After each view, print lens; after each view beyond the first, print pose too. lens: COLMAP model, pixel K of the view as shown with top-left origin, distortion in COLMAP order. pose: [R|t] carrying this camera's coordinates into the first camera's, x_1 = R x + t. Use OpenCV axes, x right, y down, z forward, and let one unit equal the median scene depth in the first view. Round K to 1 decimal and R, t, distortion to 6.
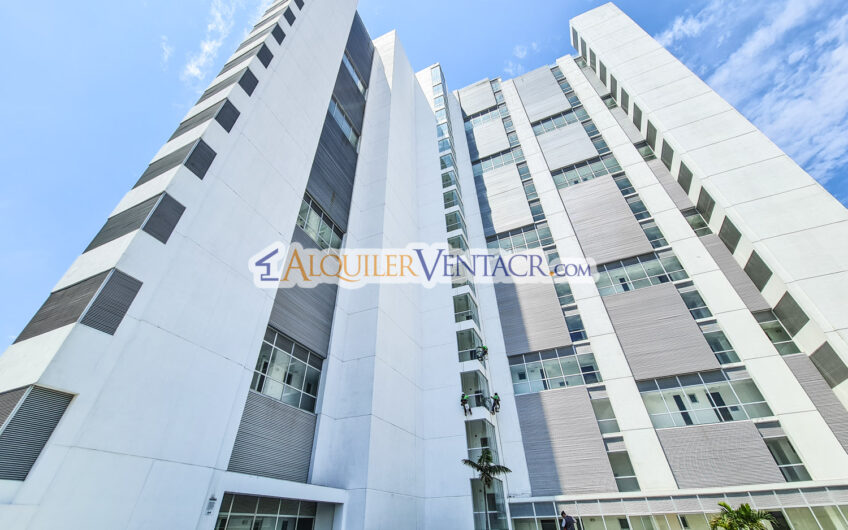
lens RADIAL K [[345.6, 0, 417.3], [0, 345.6, 262.2], [0, 0, 1]] dist [-0.001244, -0.001650]
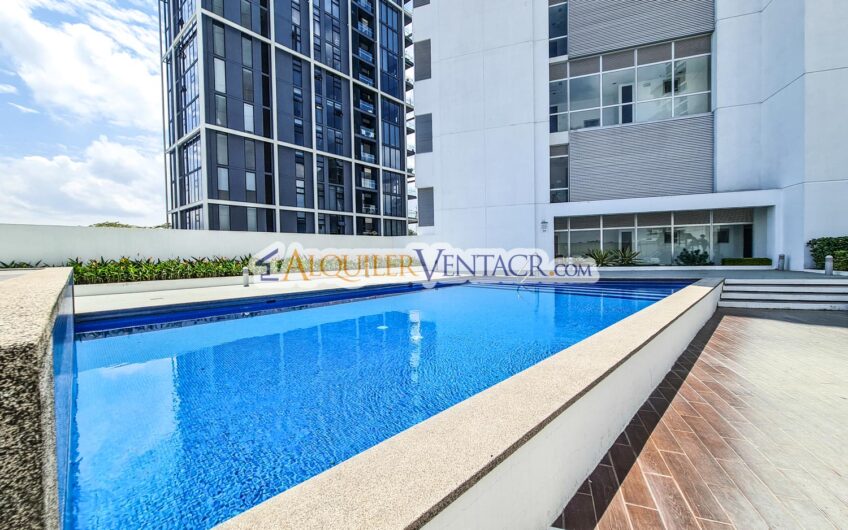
lens RADIAL K [[345.6, 0, 417.3], [0, 345.6, 262.2], [0, 0, 1]] dist [-0.001244, -0.001650]
pose [[0.064957, 0.038983, -0.997126, 0.451004], [0.631080, 0.772434, 0.071309, 0.259641], [0.772994, -0.633898, 0.025574, 0.318495]]
